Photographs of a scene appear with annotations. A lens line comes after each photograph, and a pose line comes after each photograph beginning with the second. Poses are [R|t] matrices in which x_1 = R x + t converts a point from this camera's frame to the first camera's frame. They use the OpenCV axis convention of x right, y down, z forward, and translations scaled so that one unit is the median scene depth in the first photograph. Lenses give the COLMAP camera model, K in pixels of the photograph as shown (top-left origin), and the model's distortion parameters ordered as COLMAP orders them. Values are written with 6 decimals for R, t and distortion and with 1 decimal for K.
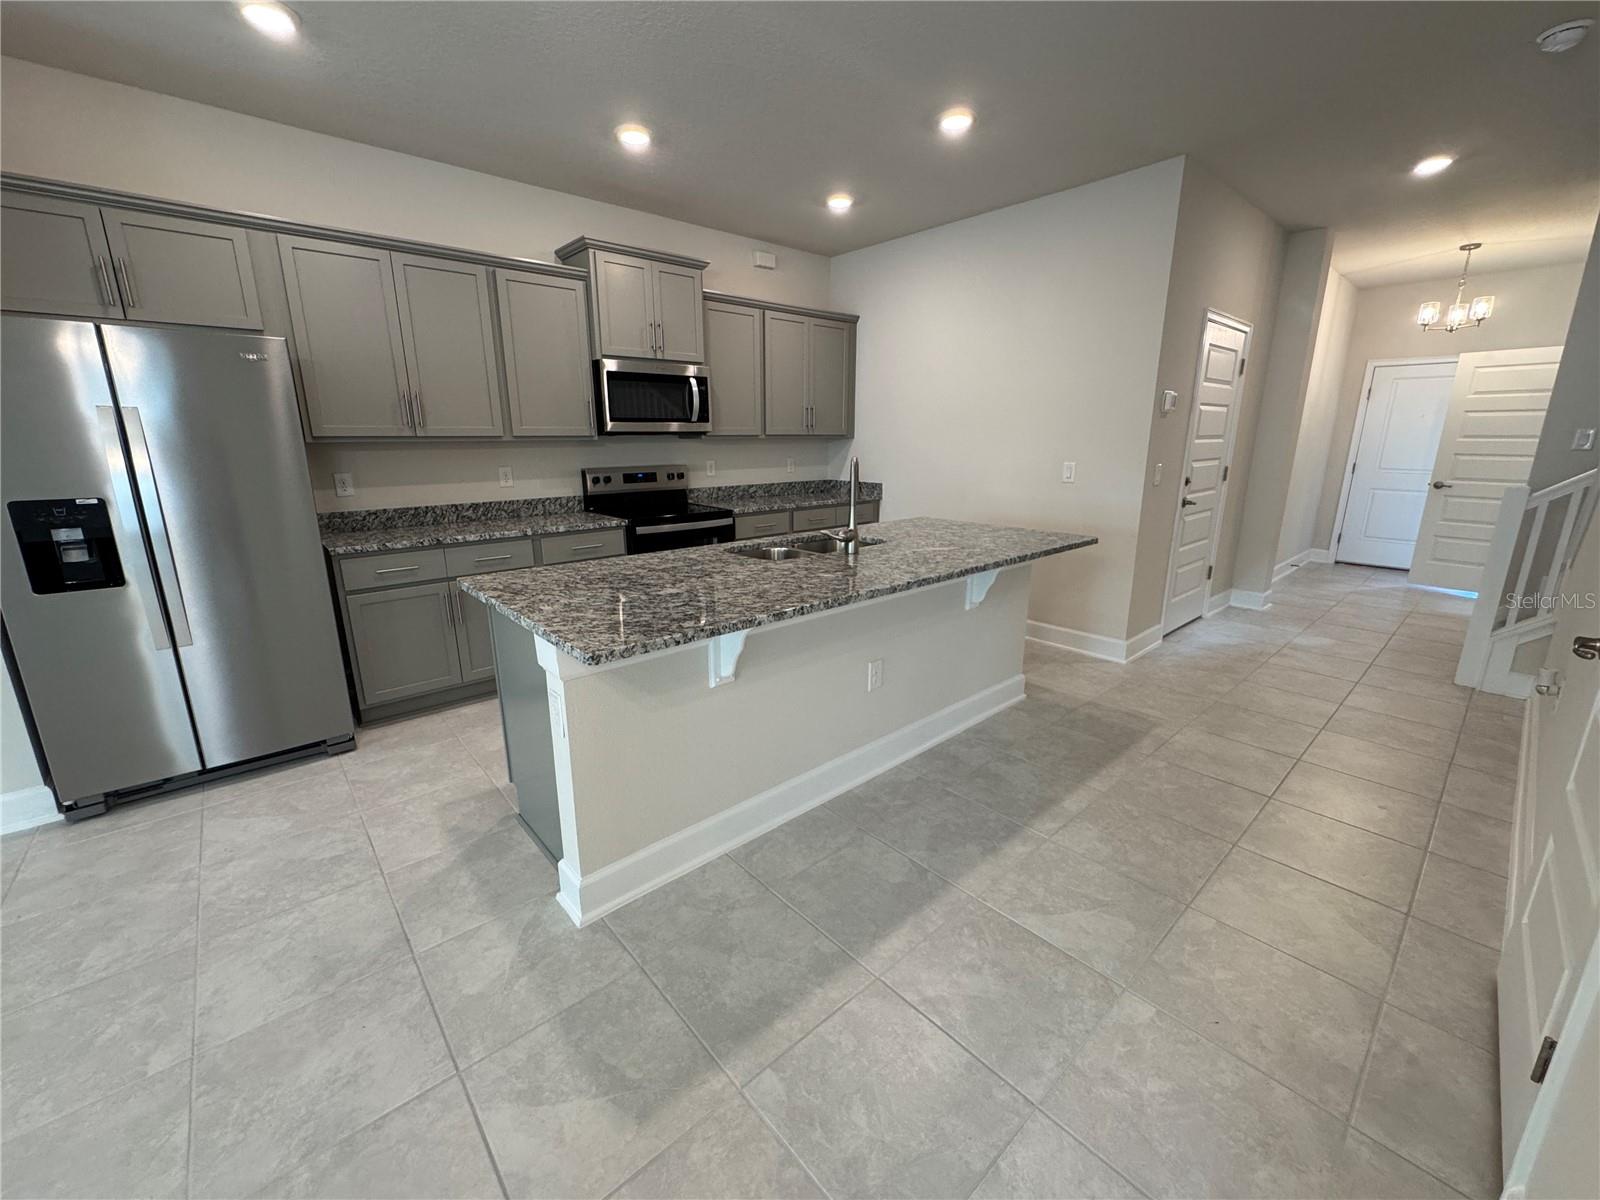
lens RADIAL K [[641.6, 0, 797.8], [0, 641.6, 596.5], [0, 0, 1]] dist [0.000763, 0.000089]
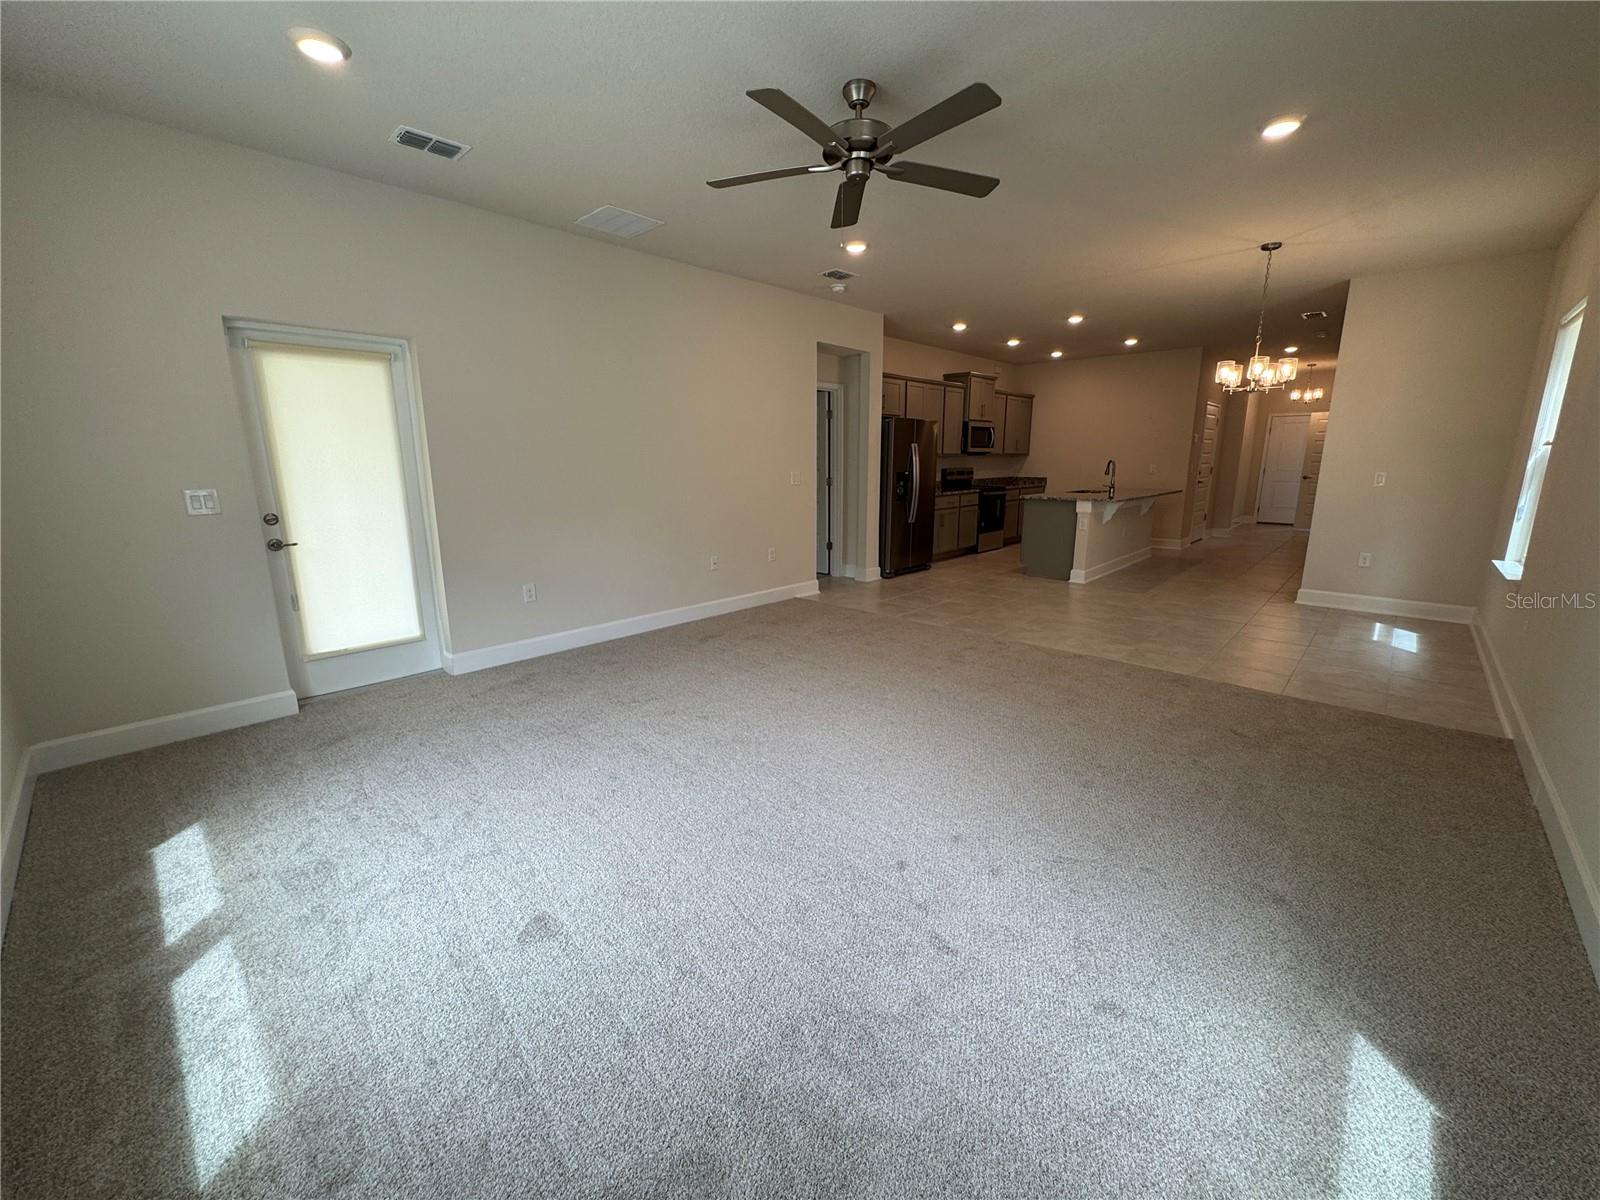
lens RADIAL K [[641.6, 0, 801.6], [0, 641.6, 598.3], [0, 0, 1]] dist [0.000763, 0.000089]
pose [[0.995393, -0.024260, 0.092764, -0.864081], [0.026812, 0.999293, -0.026365, 0.243278], [-0.092058, 0.028730, 0.995339, -0.951843]]
